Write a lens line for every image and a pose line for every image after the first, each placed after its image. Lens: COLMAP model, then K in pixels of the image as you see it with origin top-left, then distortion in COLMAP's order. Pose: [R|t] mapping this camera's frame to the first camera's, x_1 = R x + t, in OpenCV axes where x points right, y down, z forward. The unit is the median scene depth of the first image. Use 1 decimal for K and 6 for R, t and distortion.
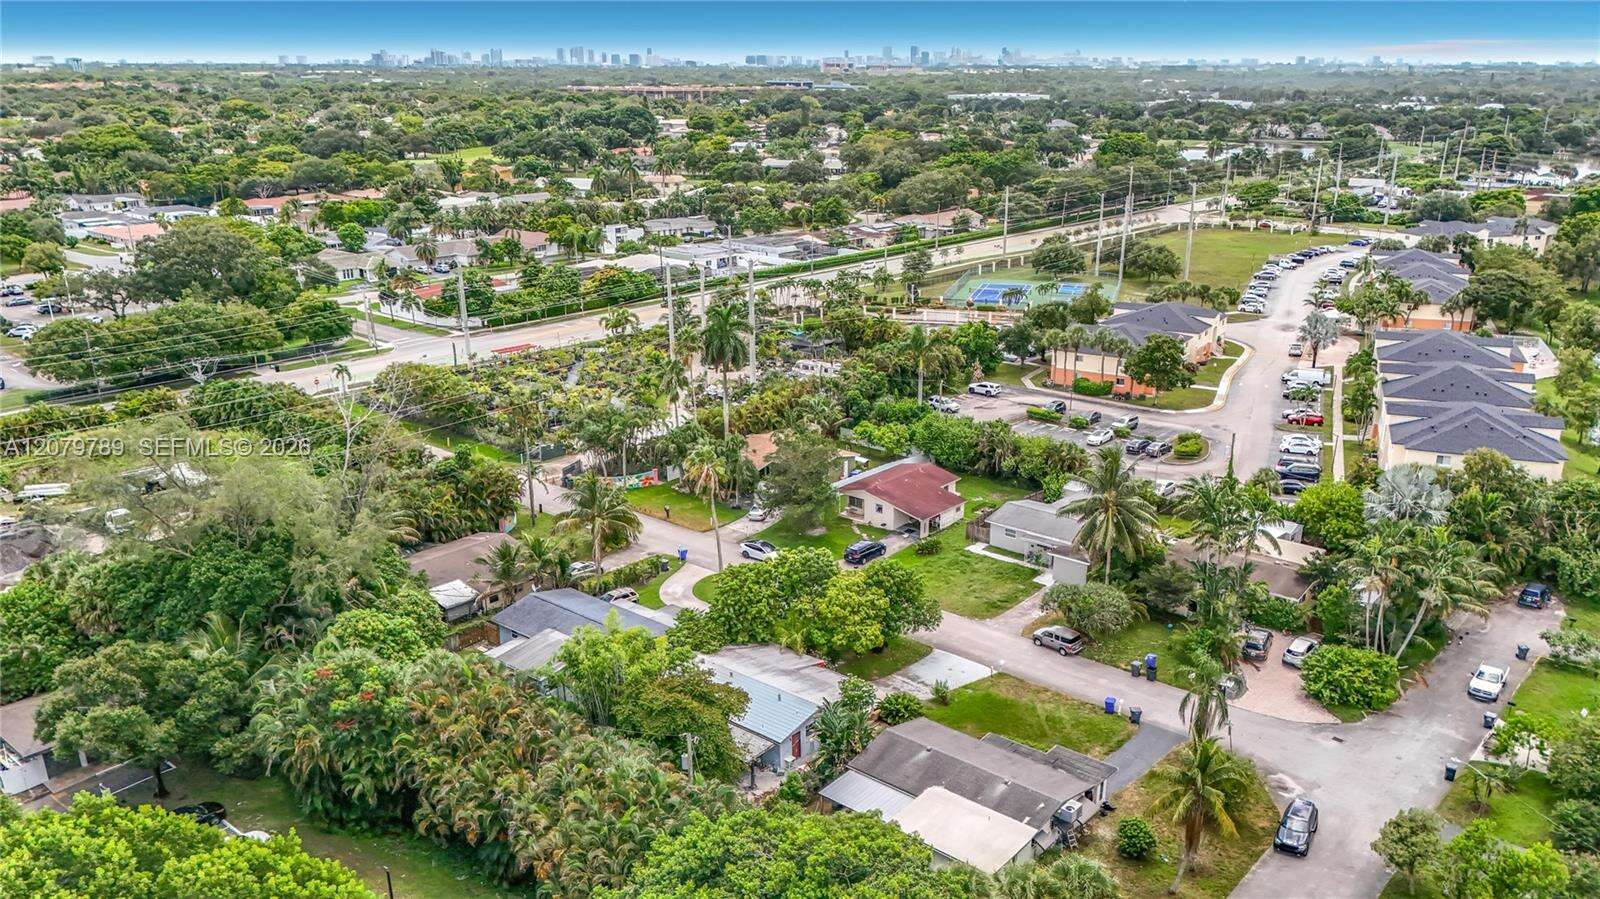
lens RADIAL K [[1224.3, 0, 842.0], [0, 1224.3, 470.1], [0, 0, 1]] dist [0.020372, -0.027520]
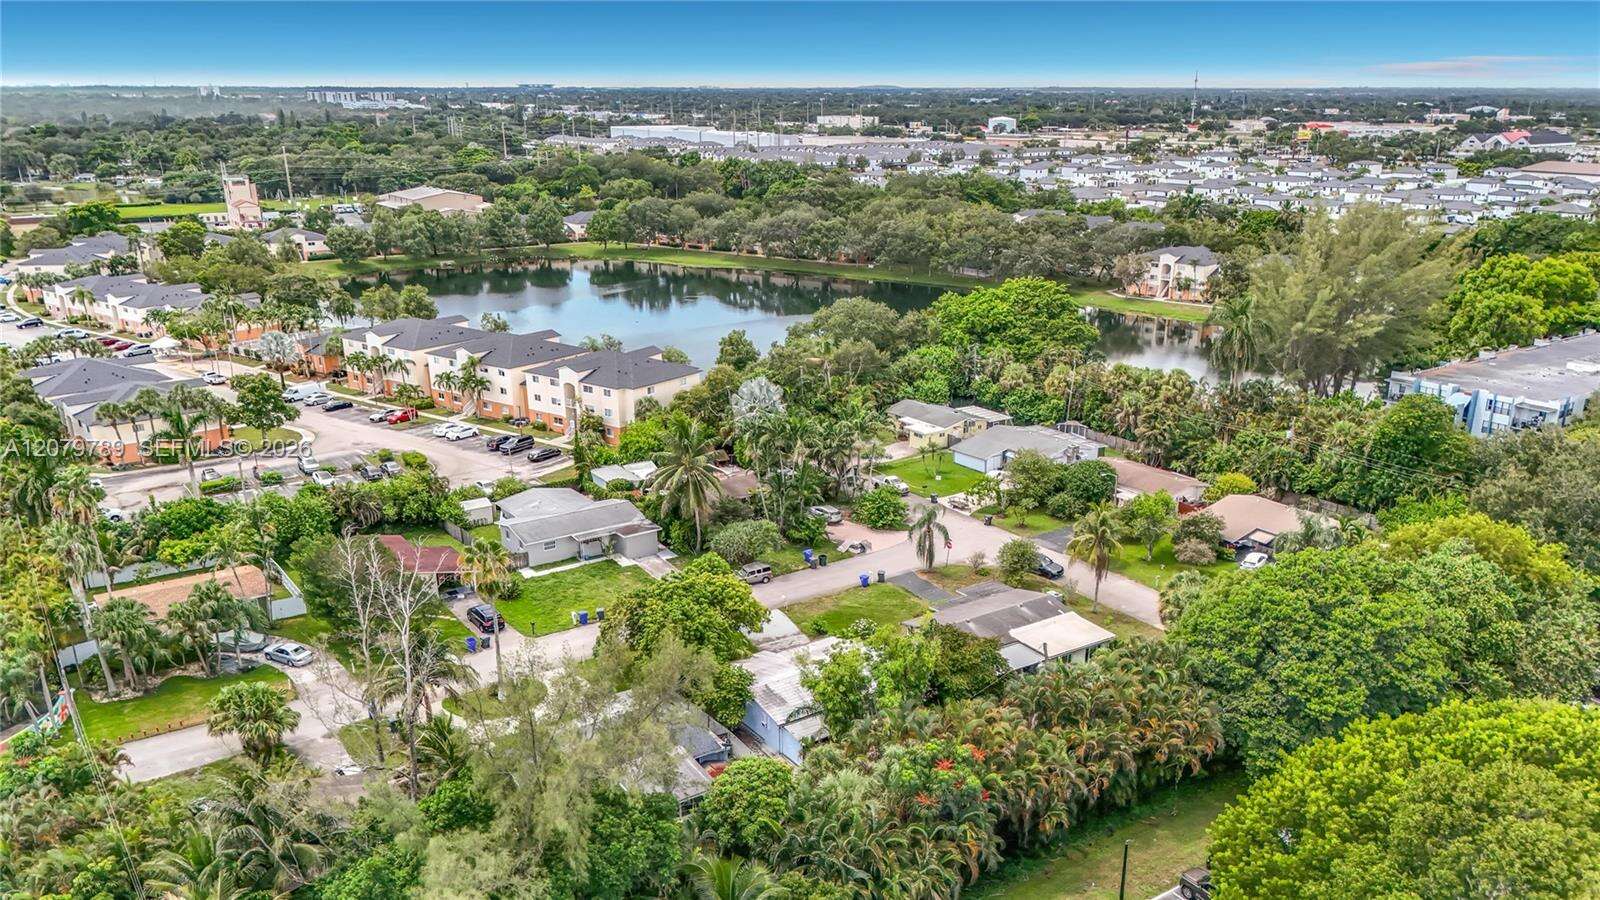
lens RADIAL K [[1218.8, 0, 843.9], [0, 1218.8, 470.1], [0, 0, 1]] dist [0.061856, -0.046022]
pose [[0.248698, -0.280642, 0.927033, -0.699690], [0.295652, 0.933421, 0.203260, -0.136033], [-0.922355, 0.223528, 0.315112, 0.437765]]
